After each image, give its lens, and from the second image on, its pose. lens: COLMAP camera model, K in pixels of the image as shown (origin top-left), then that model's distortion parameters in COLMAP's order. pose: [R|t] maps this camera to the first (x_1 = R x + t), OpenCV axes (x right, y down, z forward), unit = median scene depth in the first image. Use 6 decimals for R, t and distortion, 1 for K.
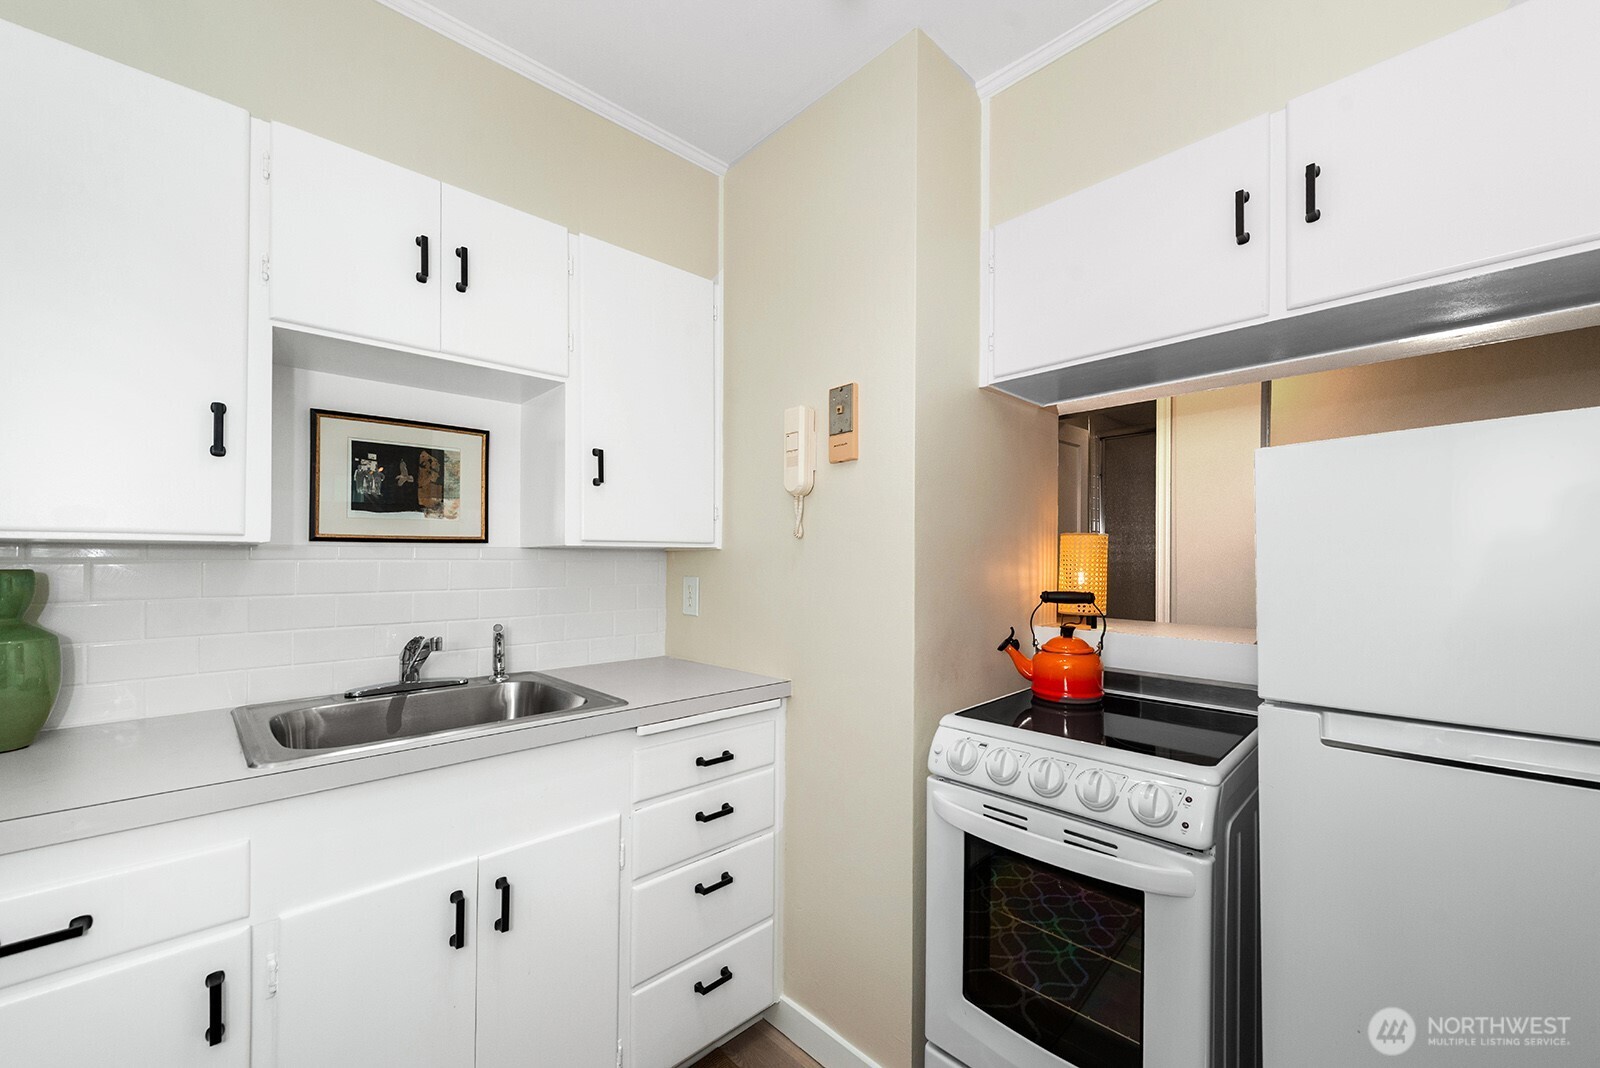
lens RADIAL K [[641.7, 0, 798.8], [0, 641.7, 549.8], [0, 0, 1]] dist [0.016139, 0.000027]
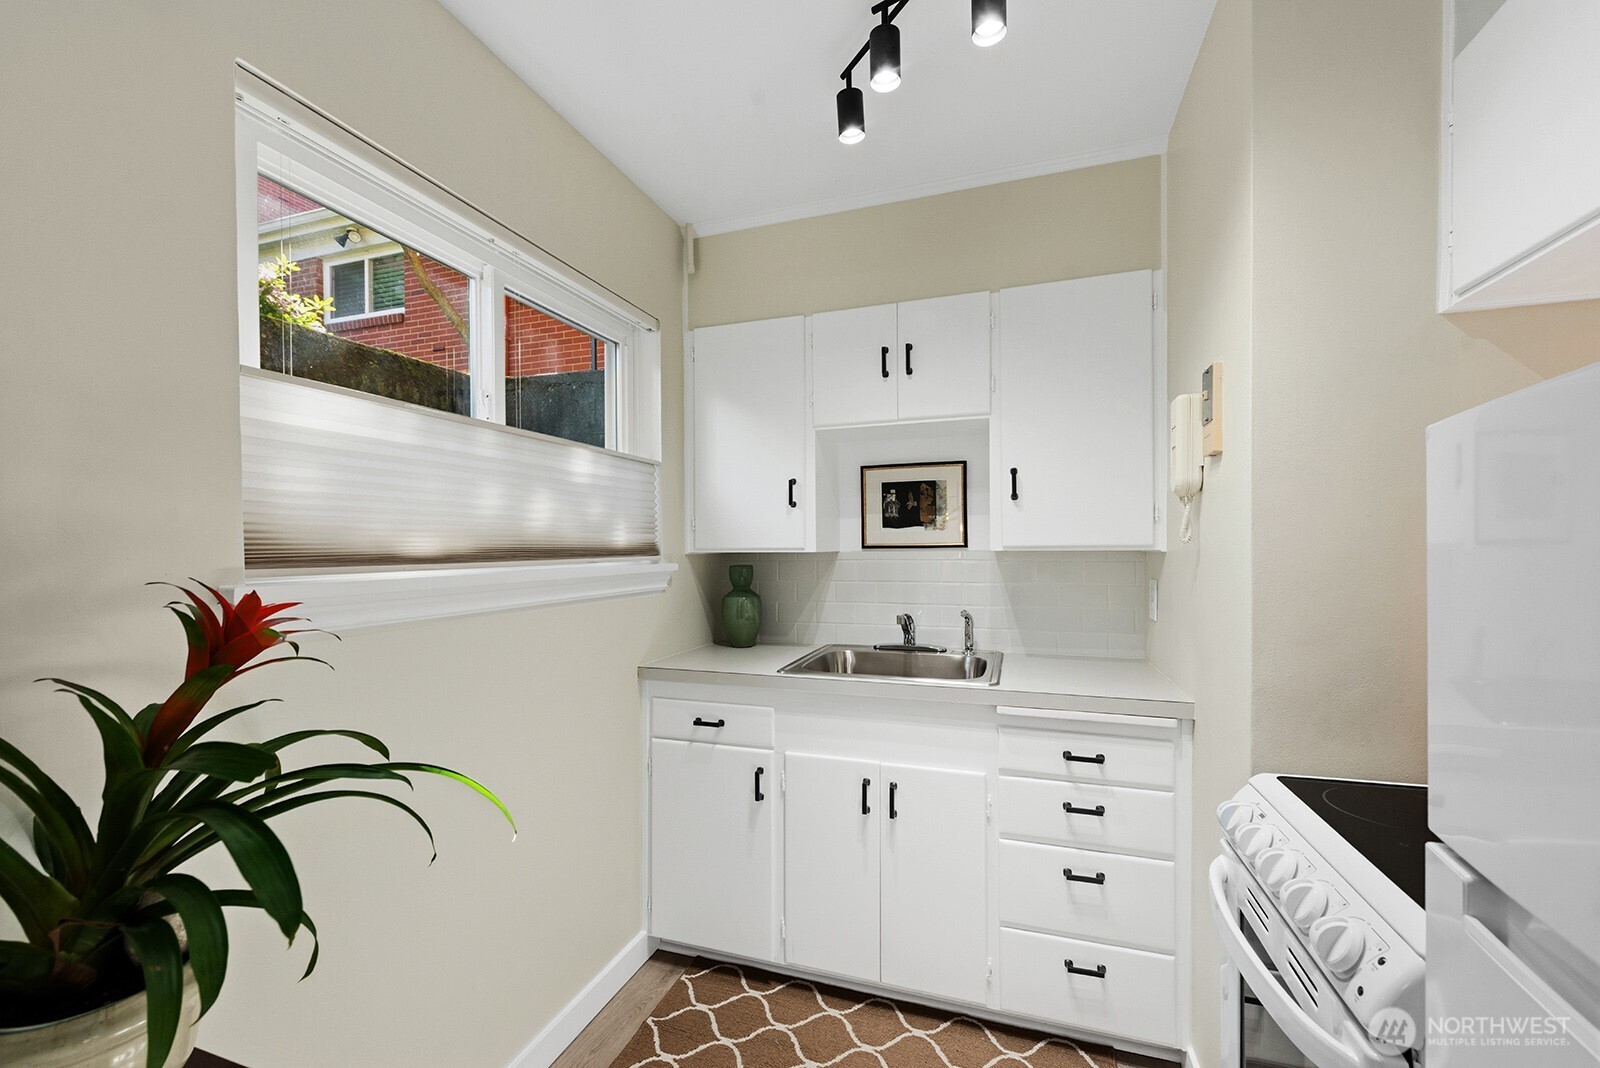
lens RADIAL K [[651.0, 0, 800.1], [0, 651.0, 541.9], [0, 0, 1]] dist [0.007012, 0.000139]
pose [[0.465136, -0.007340, -0.885209, 0.564638], [0.020386, 0.999789, 0.002422, -0.034566], [0.885004, -0.019172, 0.465188, 0.104031]]
